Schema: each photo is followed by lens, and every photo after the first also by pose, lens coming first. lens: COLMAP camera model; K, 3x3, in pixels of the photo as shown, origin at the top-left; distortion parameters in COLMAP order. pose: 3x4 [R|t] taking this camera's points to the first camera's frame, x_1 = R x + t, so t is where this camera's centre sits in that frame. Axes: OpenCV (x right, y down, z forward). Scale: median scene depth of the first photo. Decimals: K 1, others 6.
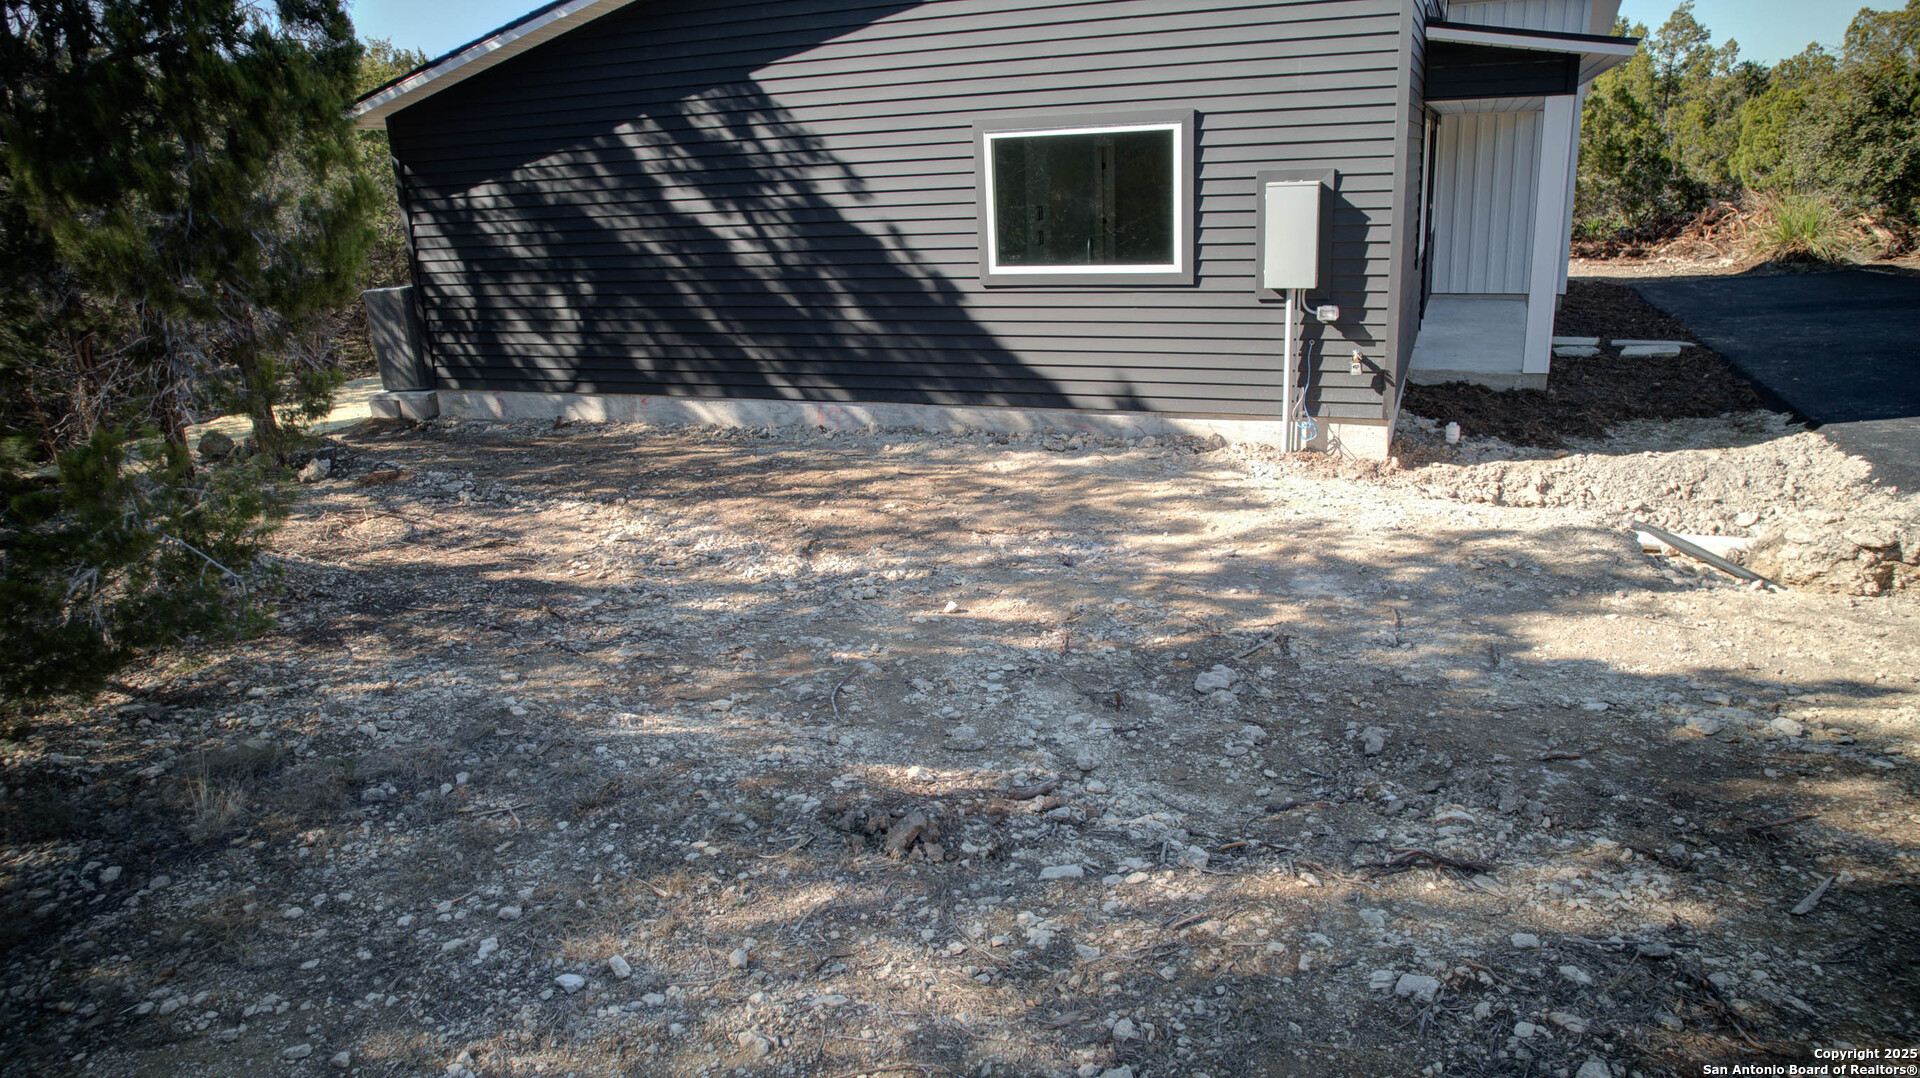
lens RADIAL K [[1119.2, 0, 952.8], [0, 1119.2, 543.0], [0, 0, 1]] dist [-0.056819, 0.022438]
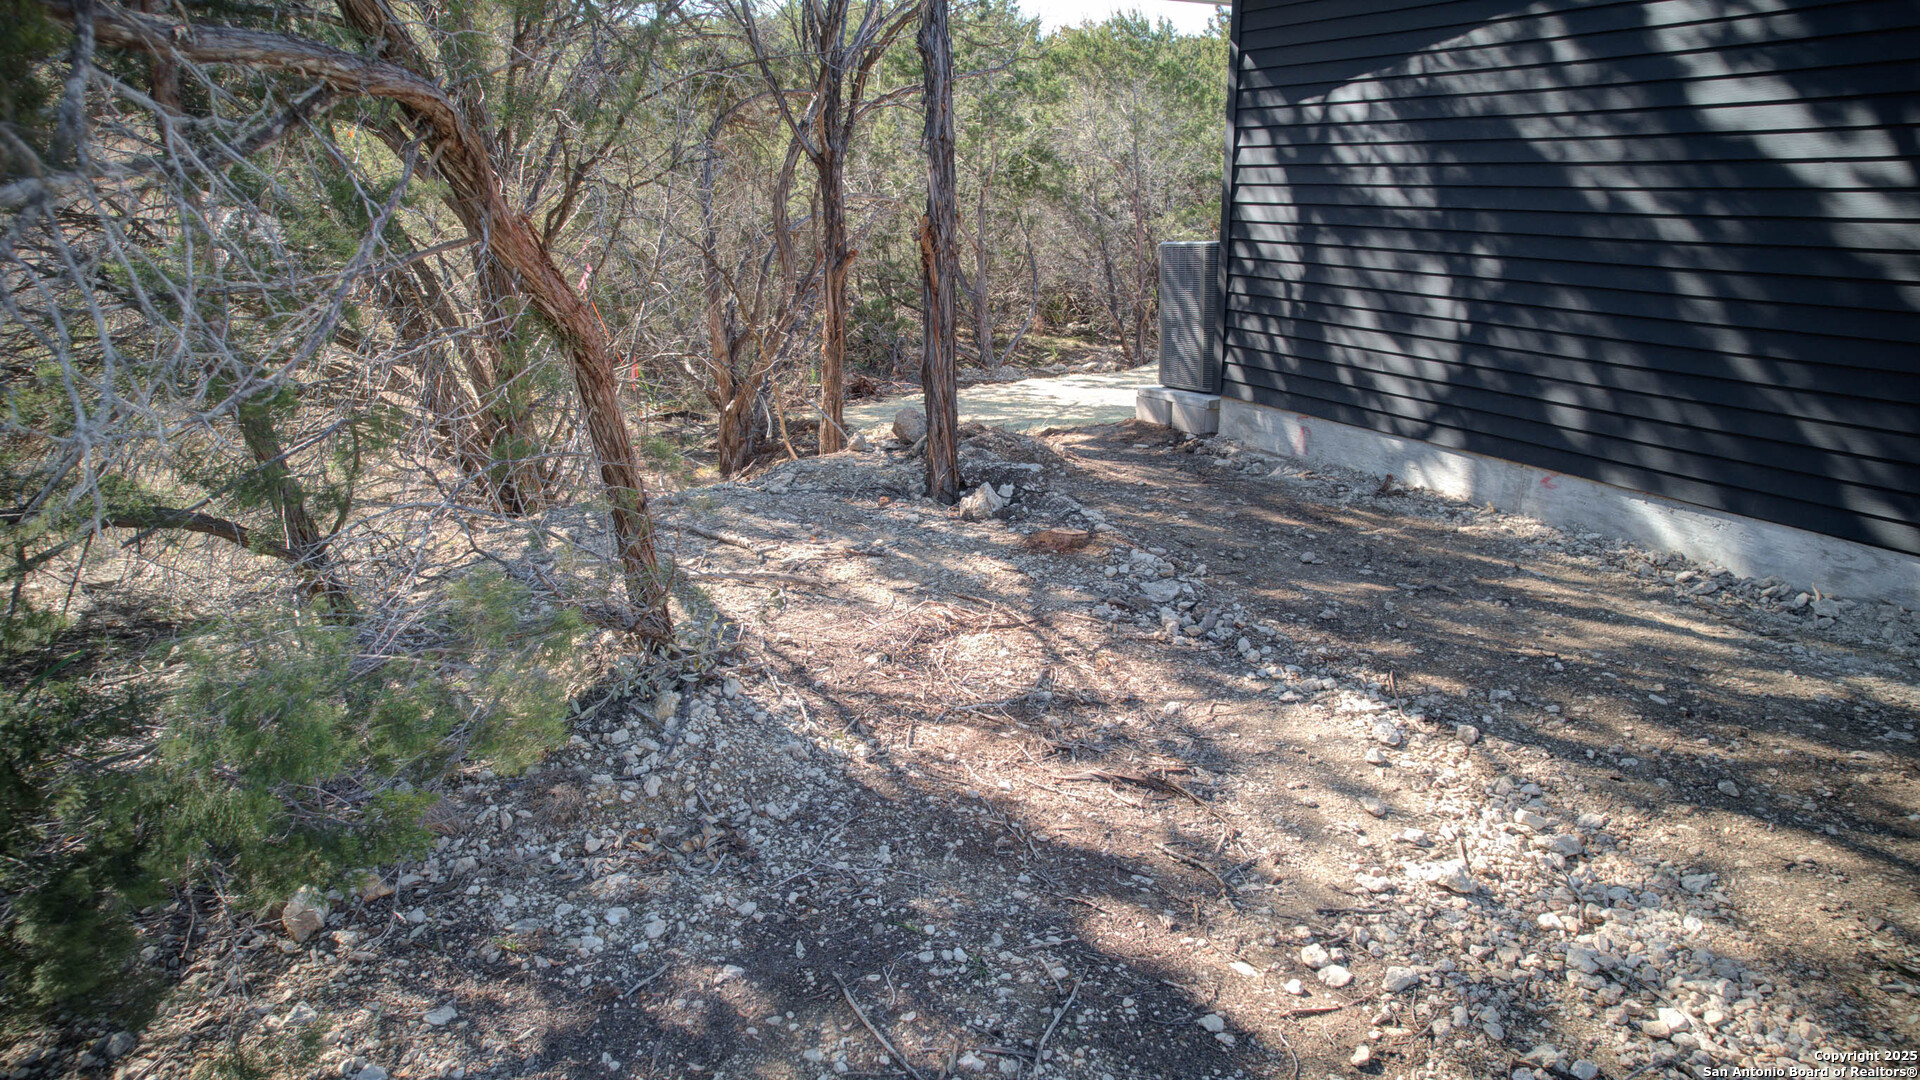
lens RADIAL K [[1143.2, 0, 1015.6], [0, 1143.2, 496.8], [0, 0, 1]] dist [-0.050055, 0.033968]
pose [[0.770855, 0.205838, -0.602838, -0.146999], [-0.232667, 0.971949, 0.034357, -0.081179], [0.593000, 0.113776, 0.797124, 0.417470]]
